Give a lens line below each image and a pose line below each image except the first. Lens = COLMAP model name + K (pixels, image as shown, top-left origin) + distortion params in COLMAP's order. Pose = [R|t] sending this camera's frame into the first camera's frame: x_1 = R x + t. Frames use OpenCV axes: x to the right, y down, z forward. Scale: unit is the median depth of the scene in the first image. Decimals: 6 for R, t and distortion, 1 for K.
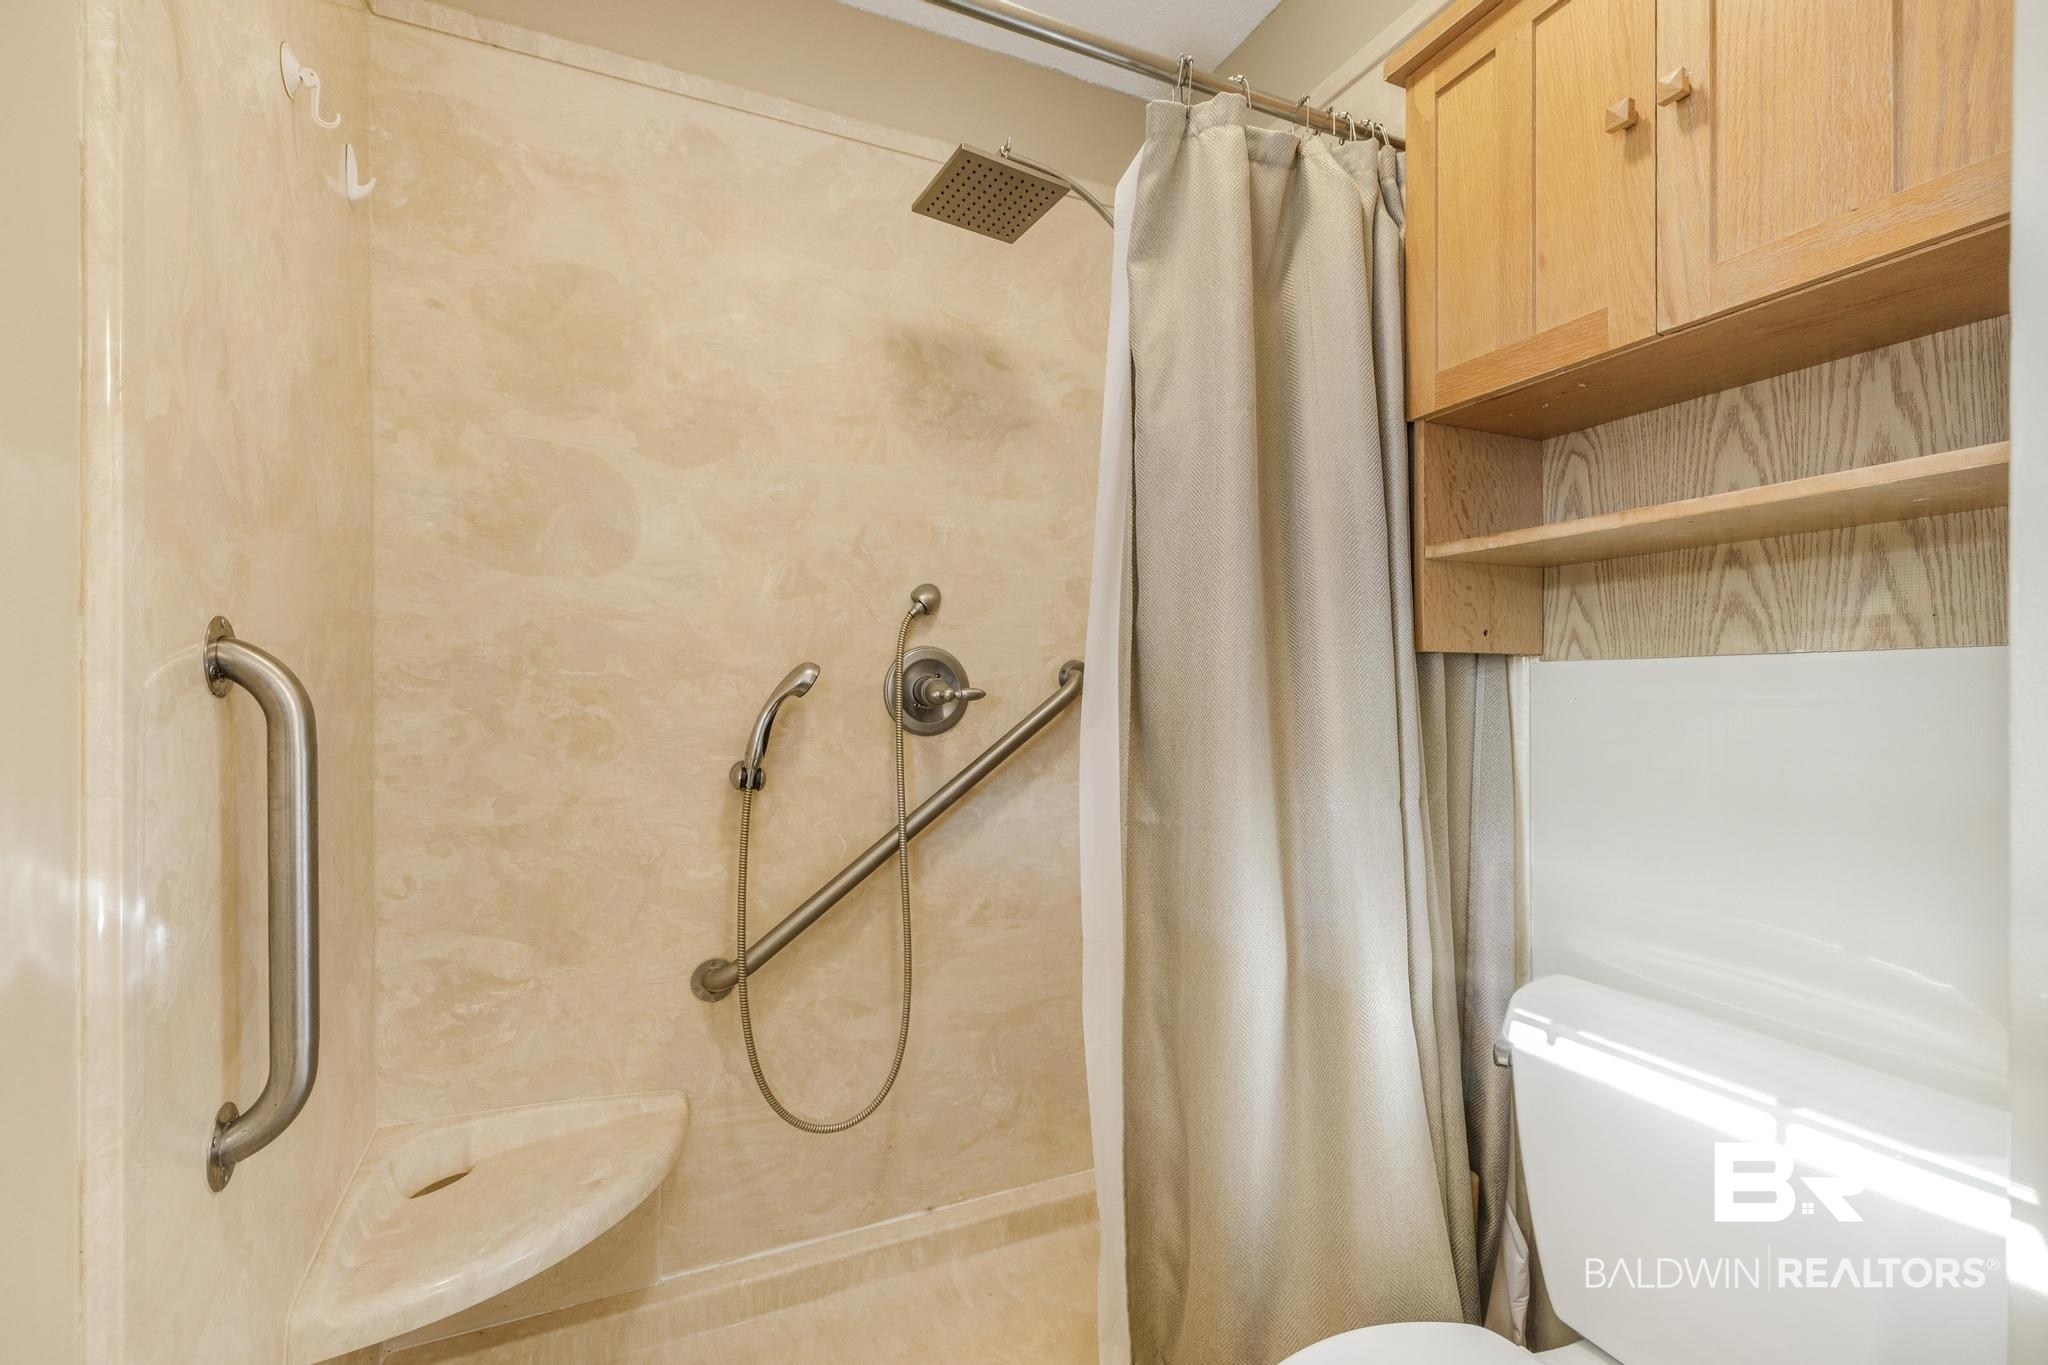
lens RADIAL K [[879.9, 0, 1024.1], [0, 879.9, 690.0], [0, 0, 1]] dist [0.008202, -0.000414]
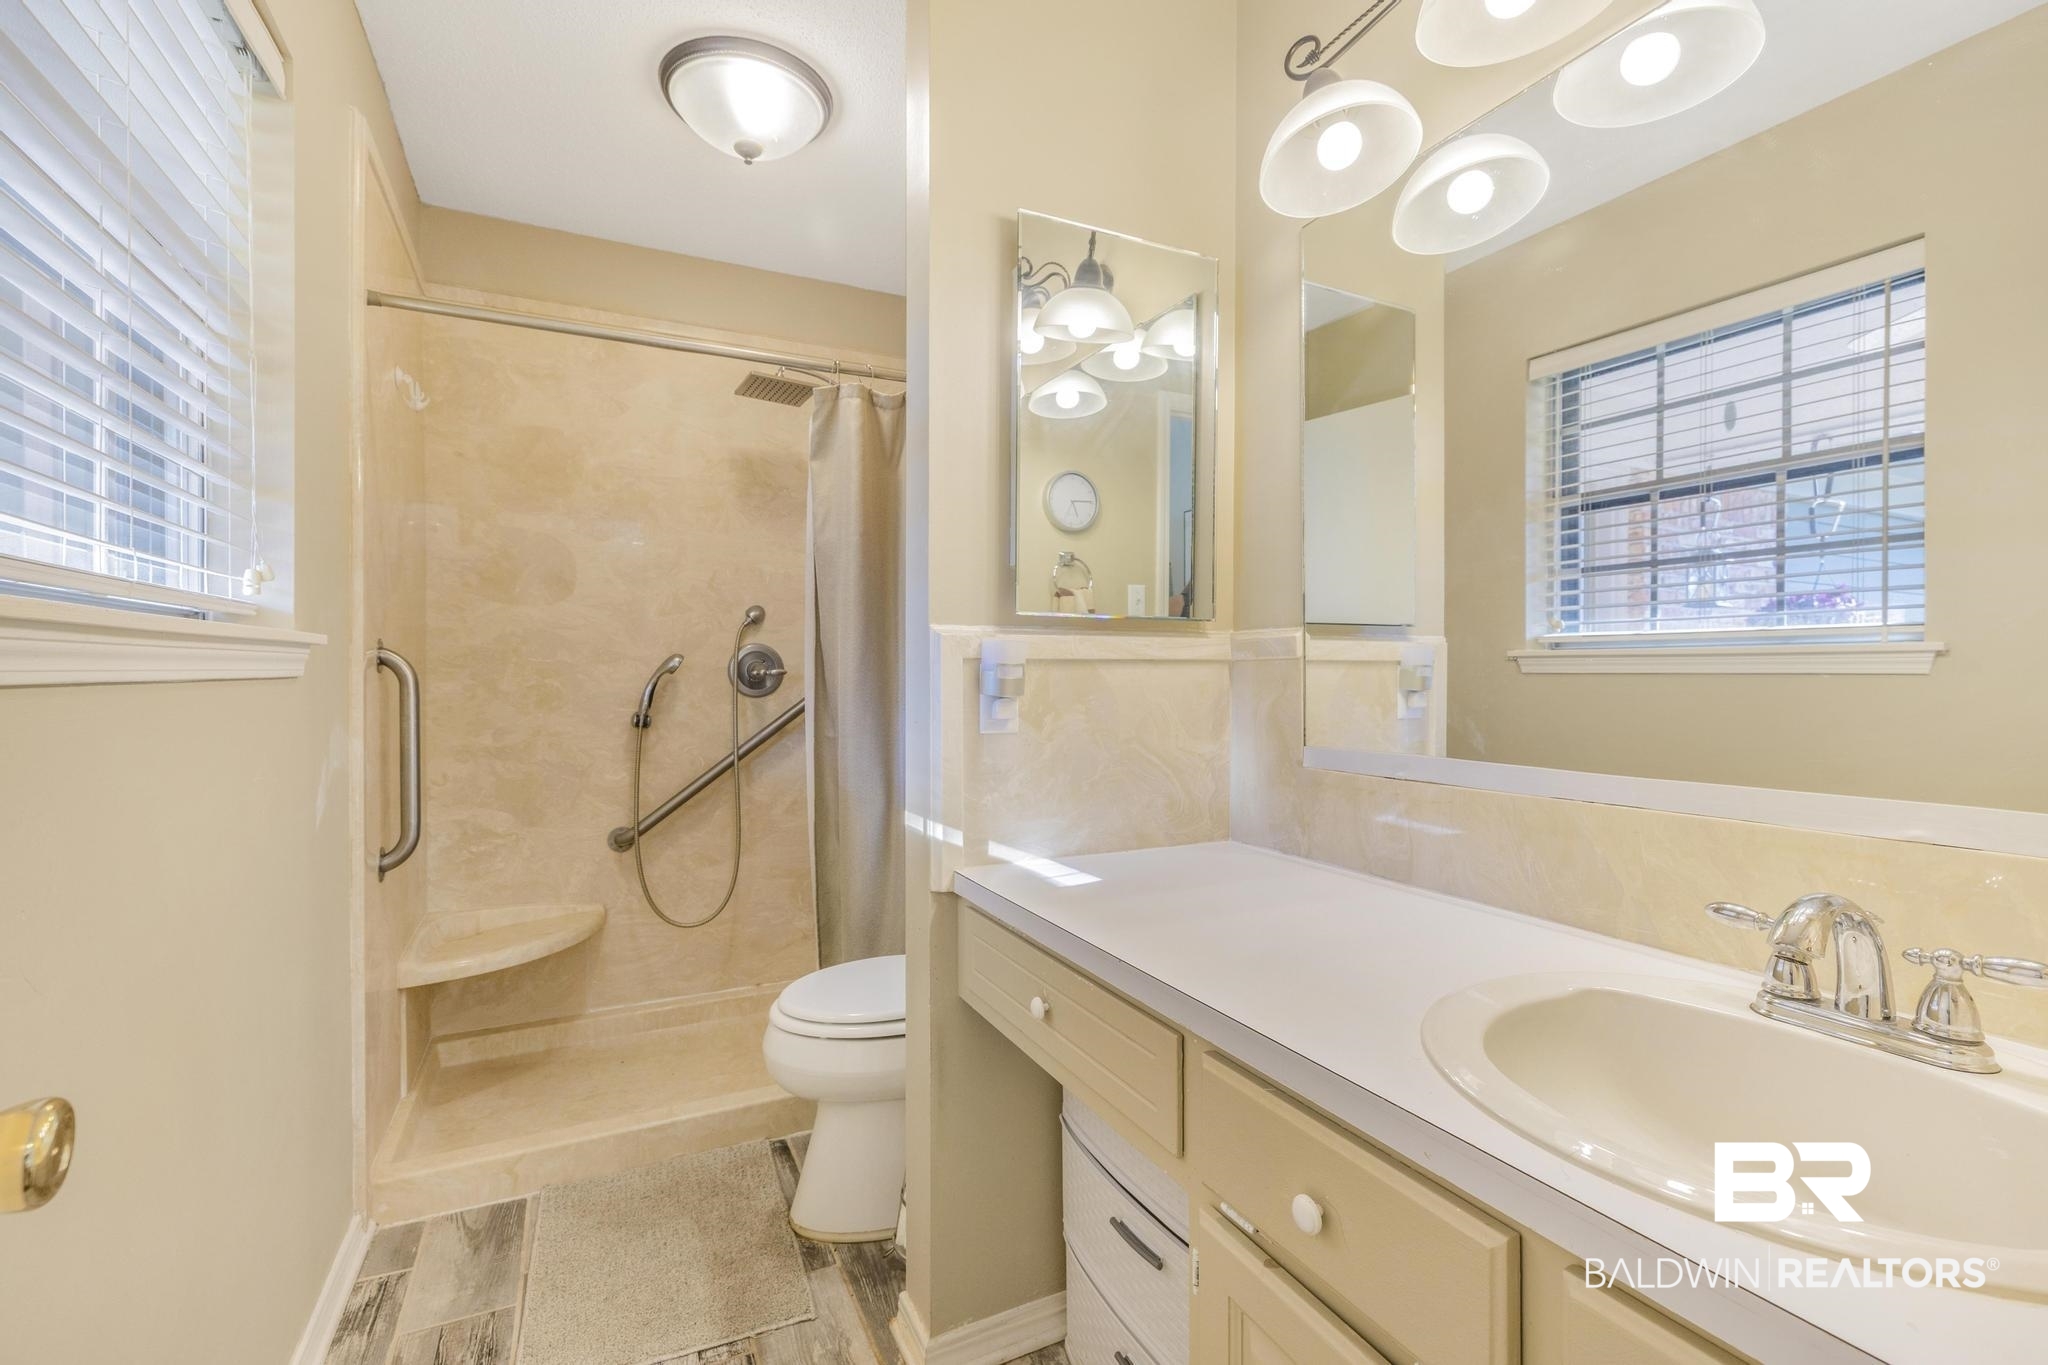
lens RADIAL K [[879.9, 0, 1021.6], [0, 879.9, 672.5], [0, 0, 1]] dist [0.008202, -0.000414]
pose [[0.999909, -0.000039, 0.013496, 0.405722], [0.000020, 0.999999, 0.001396, 0.002363], [-0.013496, -0.001396, 0.999908, -0.727890]]
